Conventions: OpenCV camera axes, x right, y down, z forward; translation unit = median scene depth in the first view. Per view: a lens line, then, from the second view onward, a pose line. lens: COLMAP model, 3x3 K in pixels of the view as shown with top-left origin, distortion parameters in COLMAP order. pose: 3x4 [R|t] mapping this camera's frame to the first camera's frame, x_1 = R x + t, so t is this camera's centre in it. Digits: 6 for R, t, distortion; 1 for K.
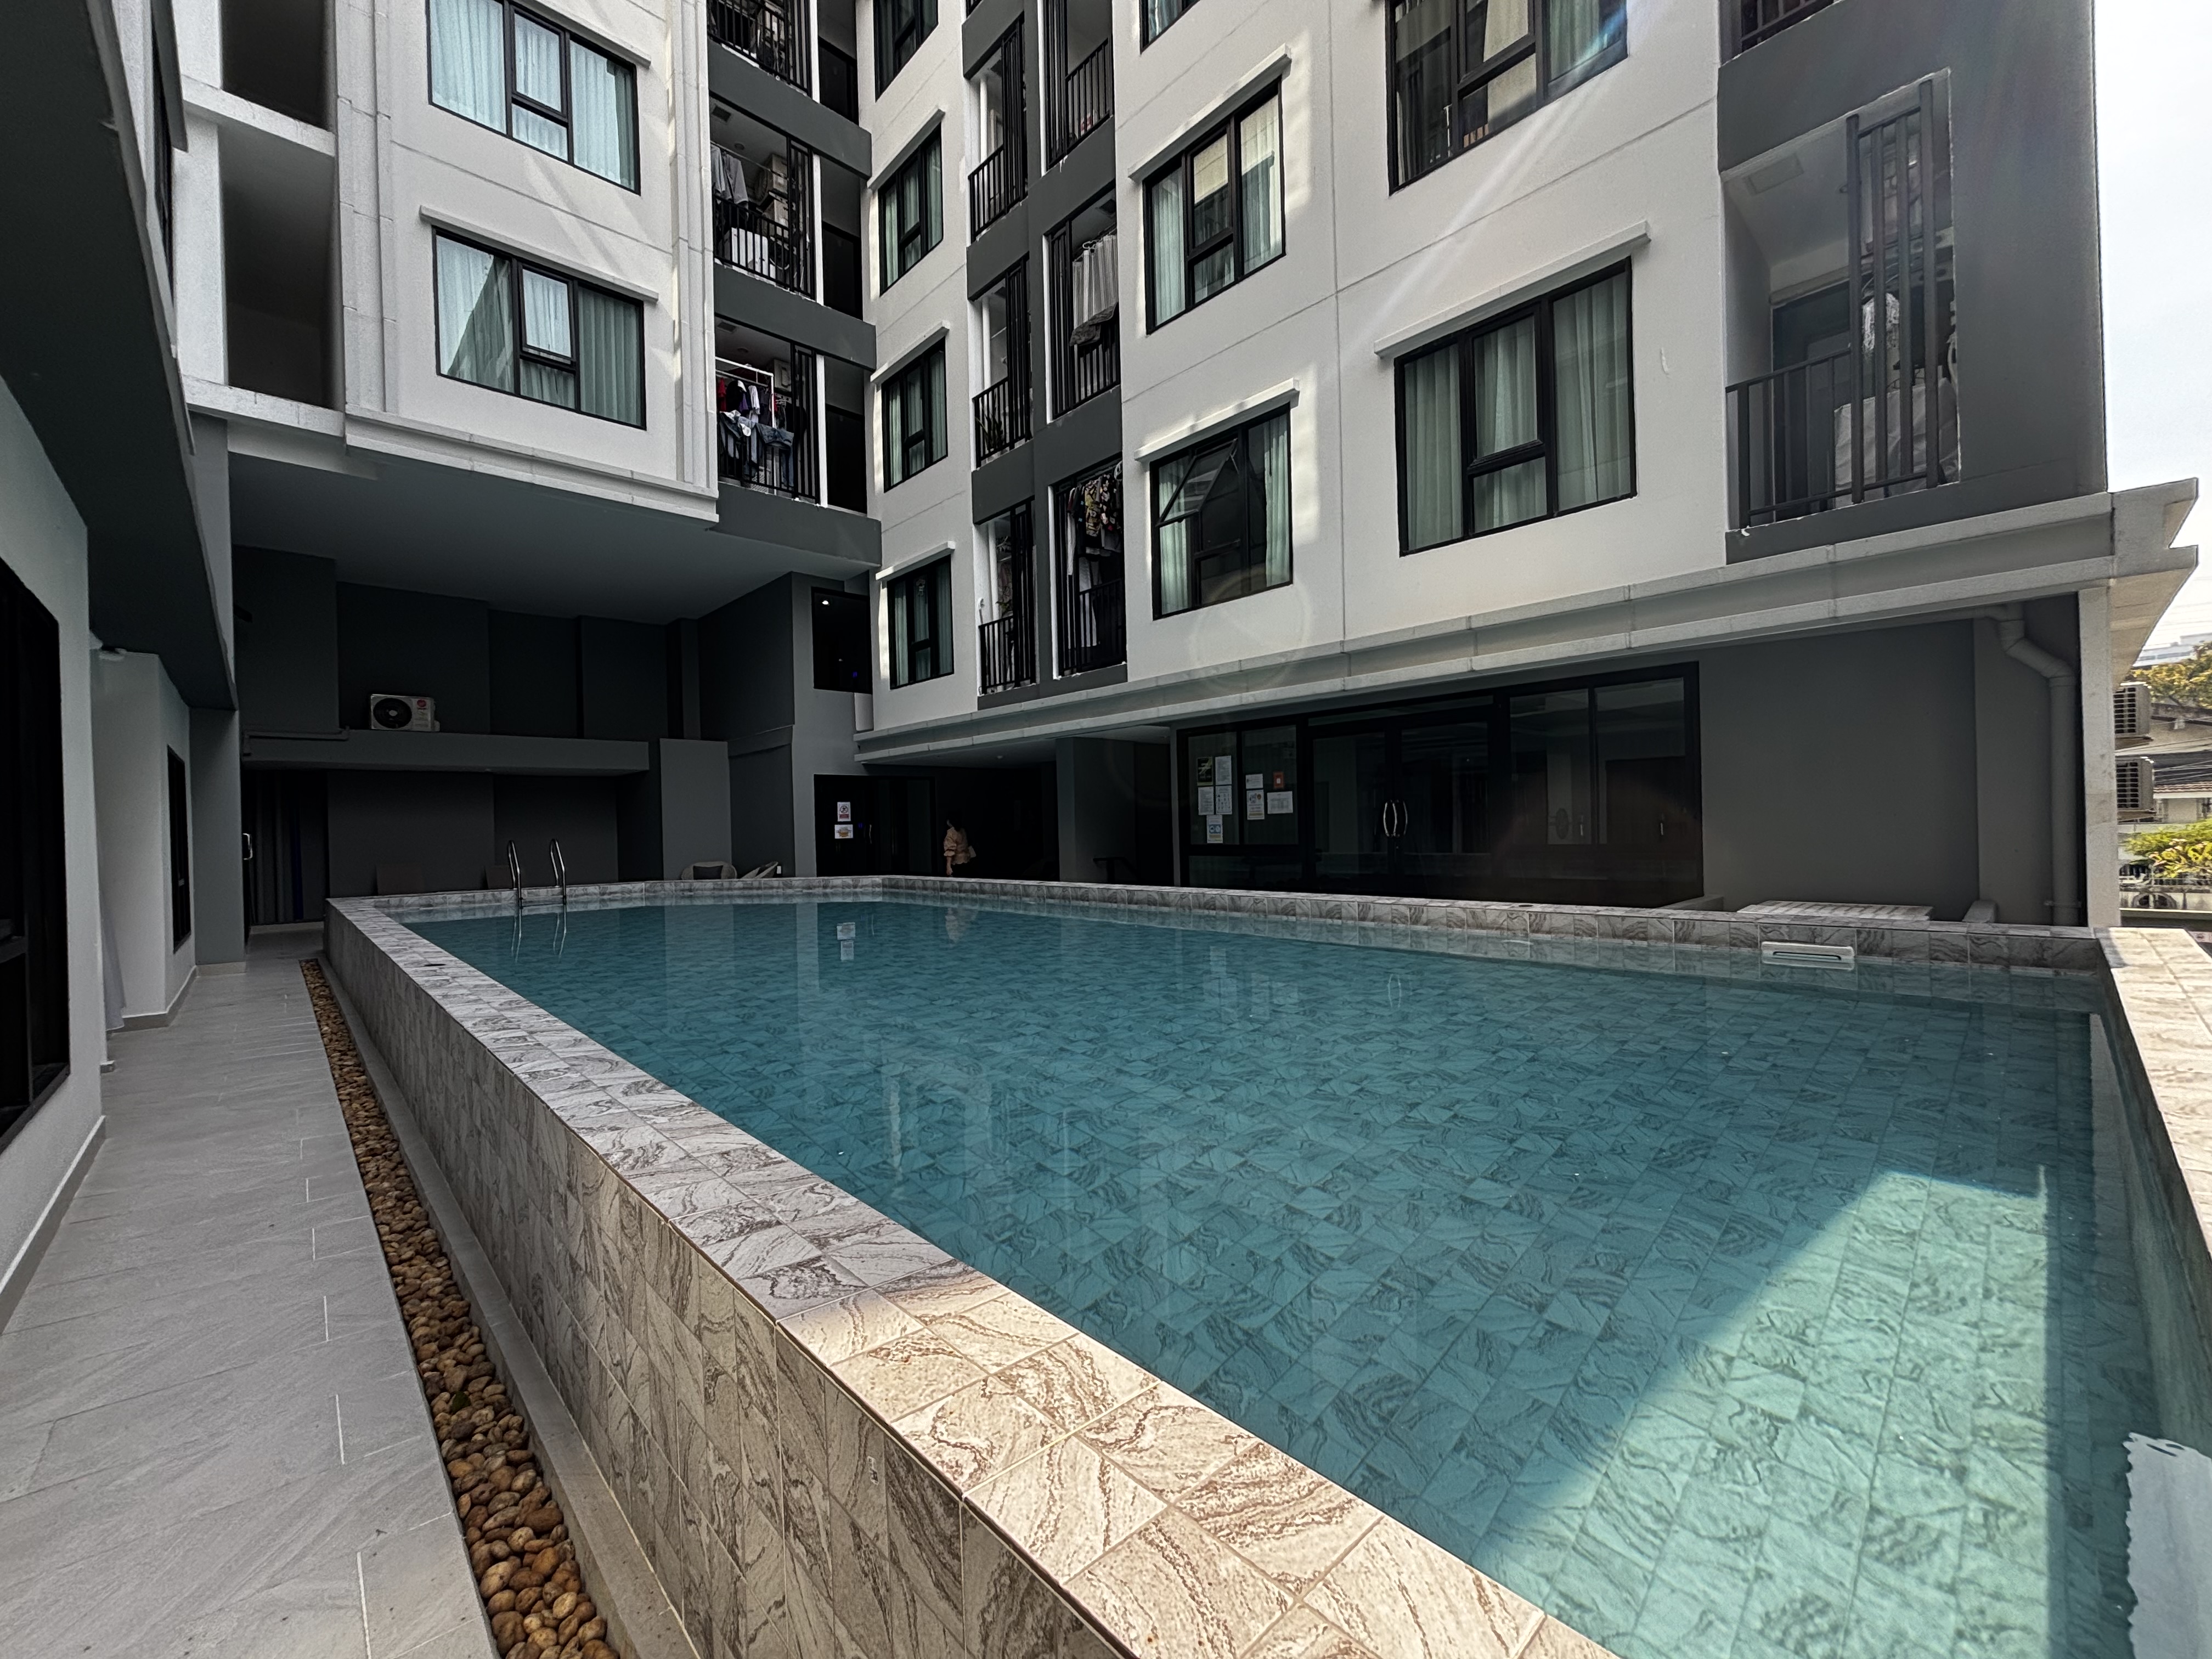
lens RADIAL K [[874.7, 0, 1115.0], [0, 874.7, 842.6], [0, 0, 1]] dist [-0.000018, 0.000046]
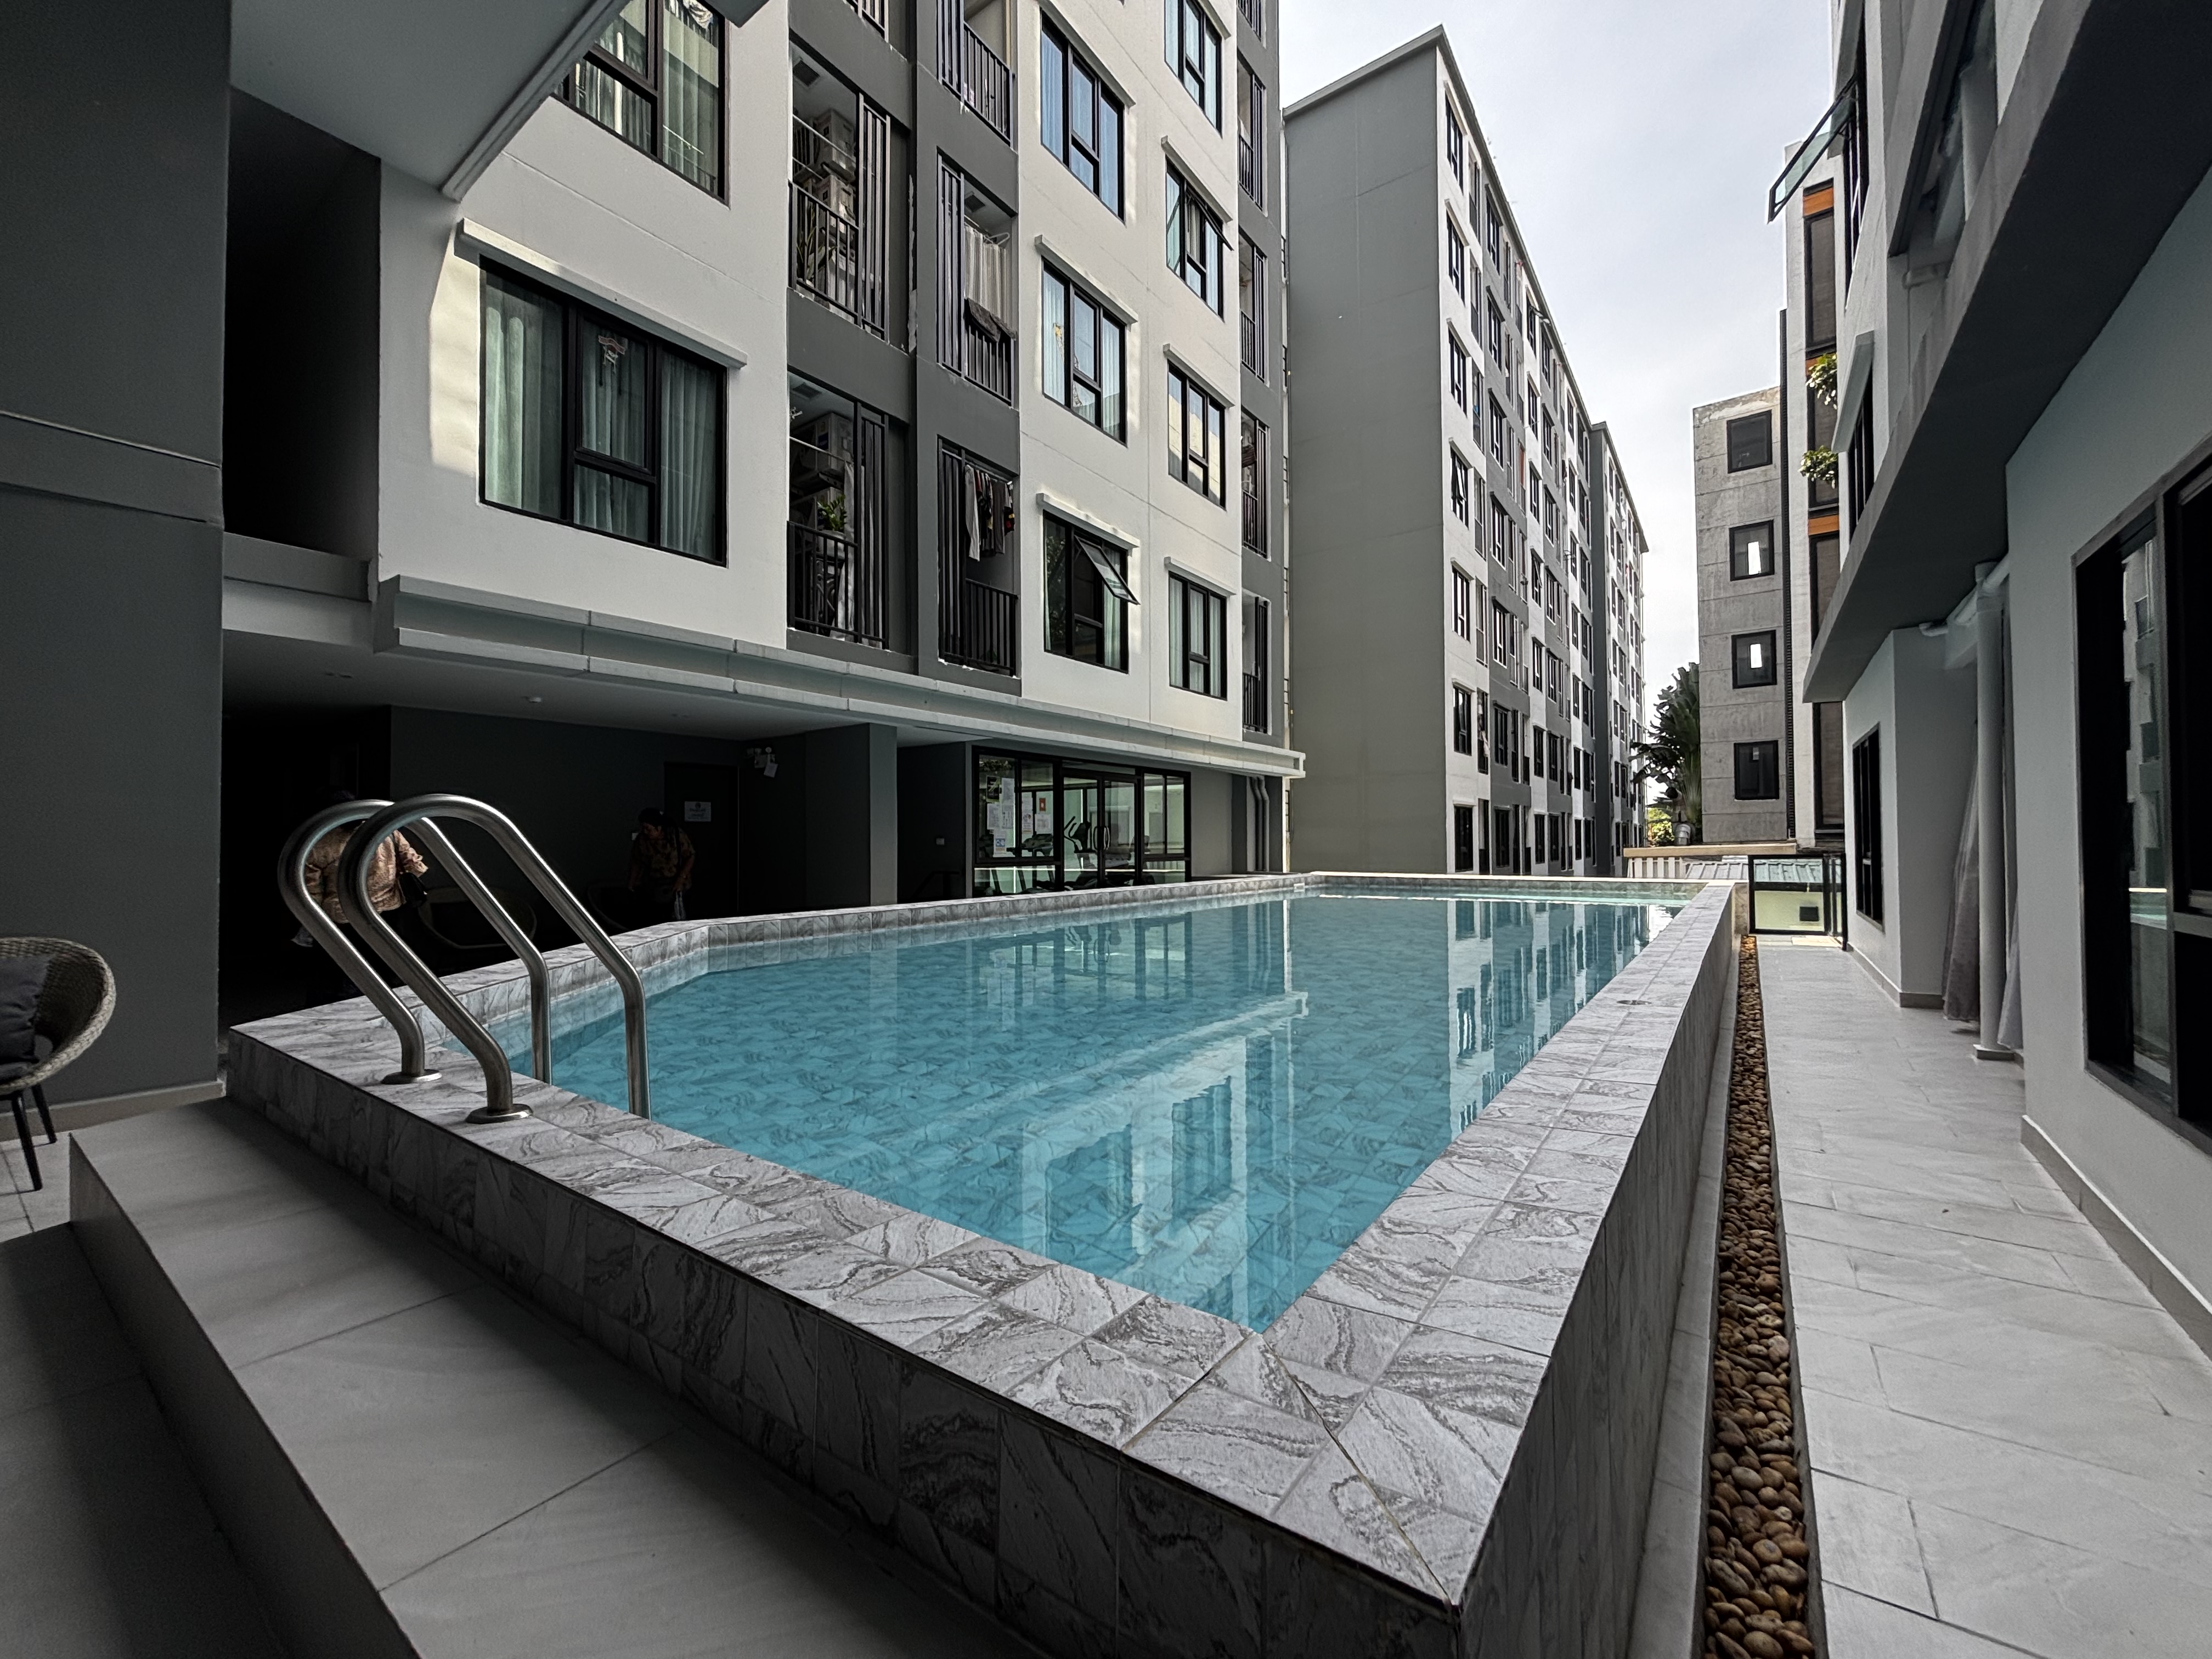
lens RADIAL K [[889.2, 0, 1106.0], [0, 889.2, 829.5], [0, 0, 1]] dist [0.000685, 0.000407]
pose [[-0.180965, 0.032103, 0.982965, -0.958004], [0.013266, 0.999456, -0.030200, 0.003641], [-0.983400, 0.007575, -0.181292, 1.014401]]
